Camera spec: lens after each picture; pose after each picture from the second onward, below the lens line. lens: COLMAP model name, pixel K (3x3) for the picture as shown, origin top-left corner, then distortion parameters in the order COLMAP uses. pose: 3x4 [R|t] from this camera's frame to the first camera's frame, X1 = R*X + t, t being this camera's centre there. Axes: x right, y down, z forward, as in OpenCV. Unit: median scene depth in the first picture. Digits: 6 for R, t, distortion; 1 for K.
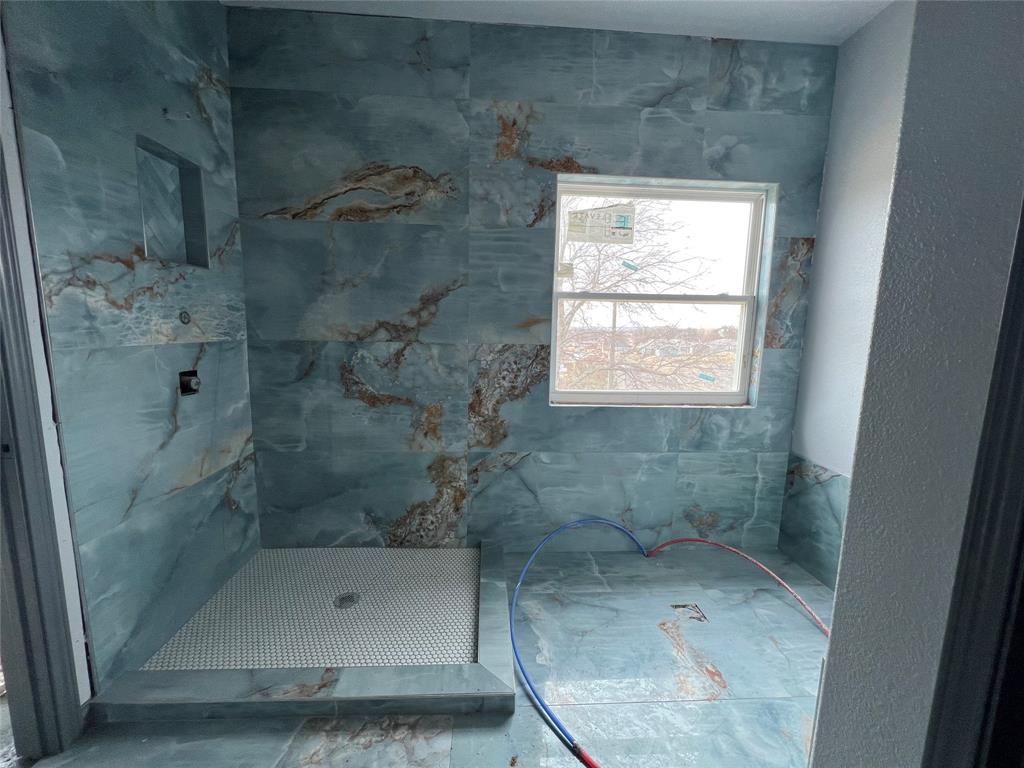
lens RADIAL K [[407.8, 0, 509.3], [0, 407.8, 383.8], [0, 0, 1]] dist [-0.001011, -0.000003]
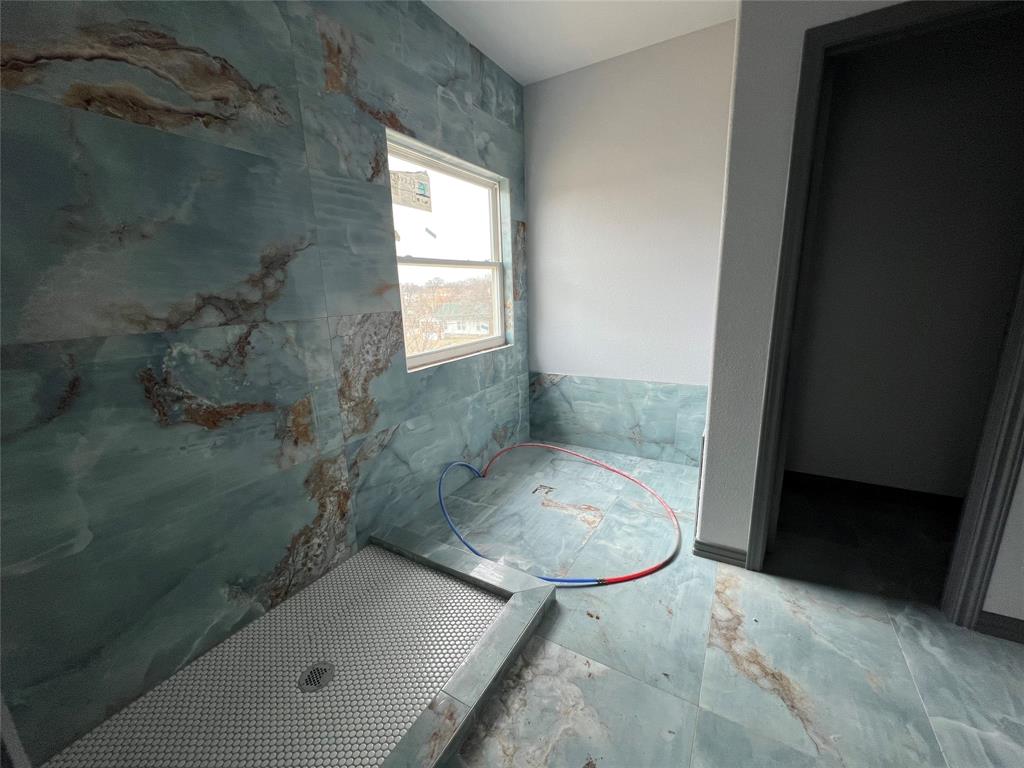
lens RADIAL K [[407.8, 0, 509.3], [0, 407.8, 383.8], [0, 0, 1]] dist [-0.001011, -0.000003]
pose [[0.553244, -0.225943, 0.801792, -0.590107], [0.156804, 0.973554, 0.166148, -0.048204], [-0.818128, 0.033804, 0.574042, 0.235094]]
